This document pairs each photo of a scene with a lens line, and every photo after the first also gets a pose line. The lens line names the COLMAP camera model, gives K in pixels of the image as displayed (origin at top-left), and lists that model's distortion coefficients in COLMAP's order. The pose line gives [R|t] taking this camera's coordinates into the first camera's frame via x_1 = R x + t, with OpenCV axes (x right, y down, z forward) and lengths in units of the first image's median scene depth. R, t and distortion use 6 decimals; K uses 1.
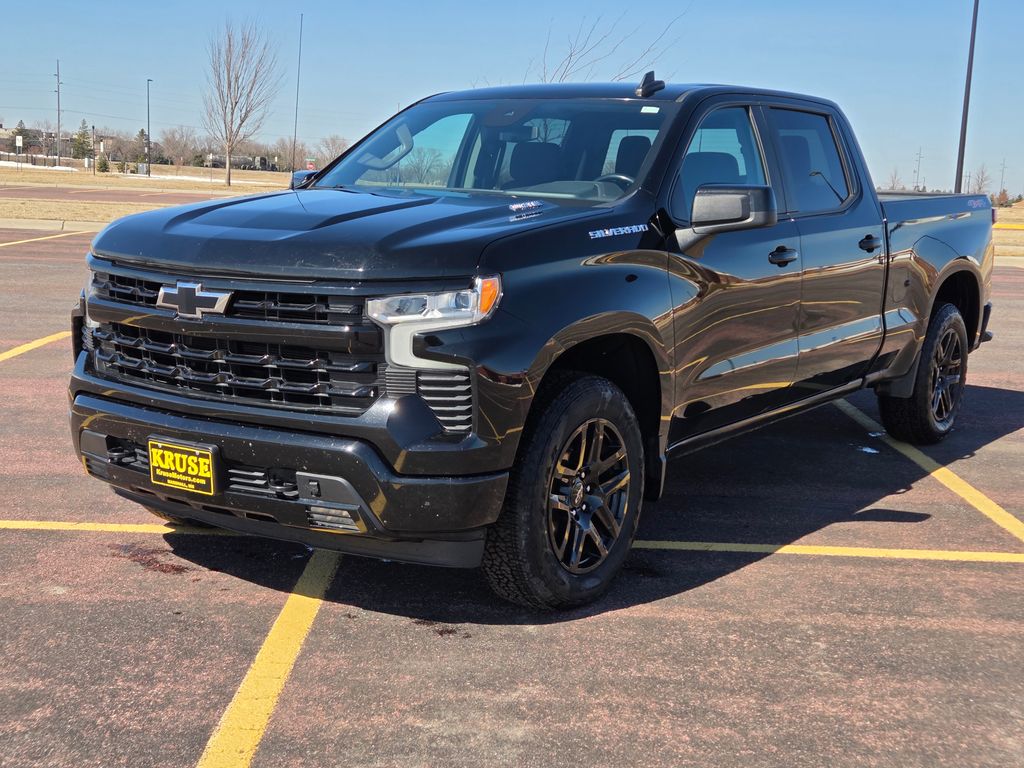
lens RADIAL K [[1321.1, 0, 510.3], [0, 1321.1, 415.8], [0, 0, 1]] dist [0.087195, -0.035812]
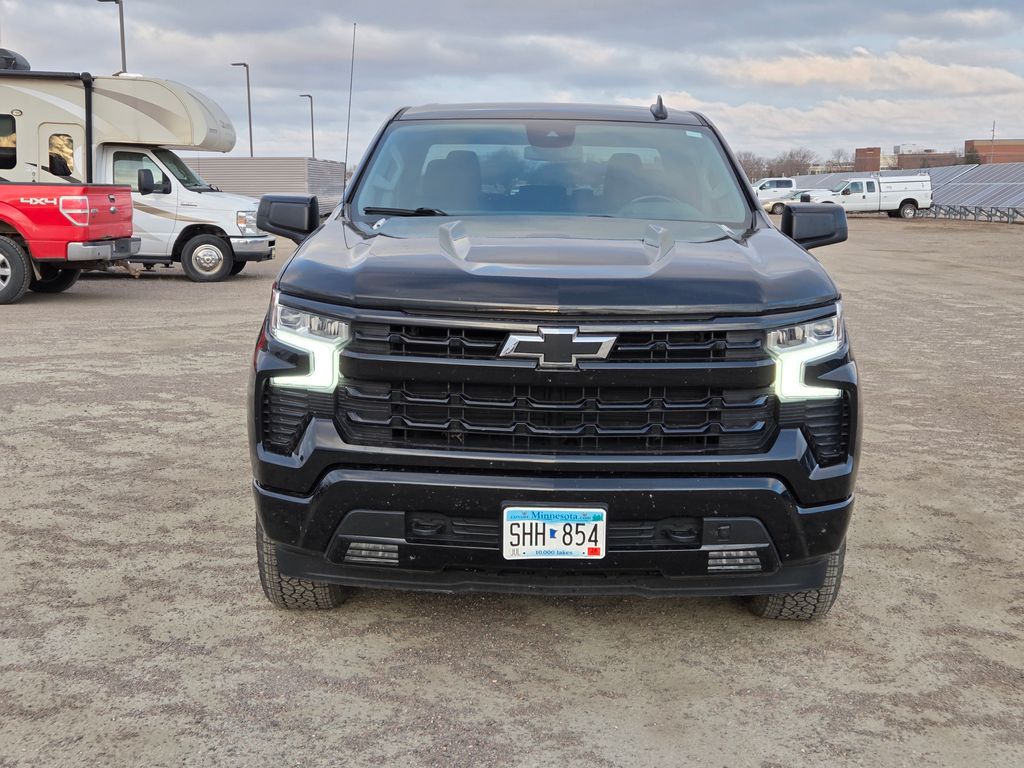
lens RADIAL K [[1328.4, 0, 492.4], [0, 1328.4, 382.2], [0, 0, 1]] dist [0.096956, -0.090649]
pose [[0.833860, -0.090920, 0.544436, -0.772552], [0.101215, 0.994803, 0.011109, -0.077520], [-0.542616, 0.045841, 0.838729, 0.261711]]
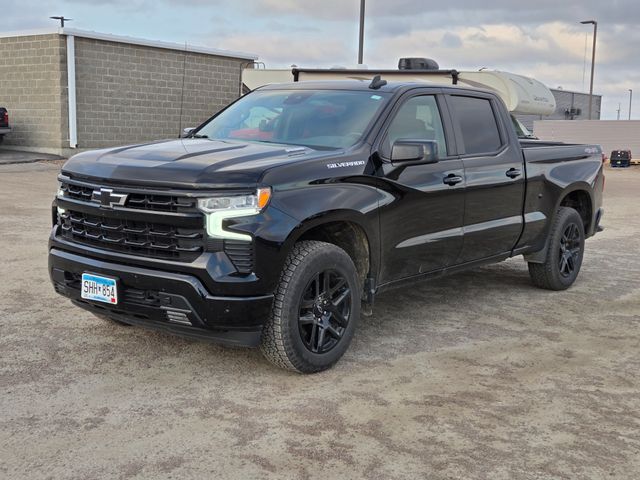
lens RADIAL K [[825.7, 0, 318.9], [0, 825.7, 259.9], [0, 0, 1]] dist [0.087195, -0.035812]
pose [[0.998294, 0.022315, -0.053955, 0.118307], [-0.023220, 0.999599, -0.016197, 0.011158], [0.053572, 0.017422, 0.998412, -0.140532]]
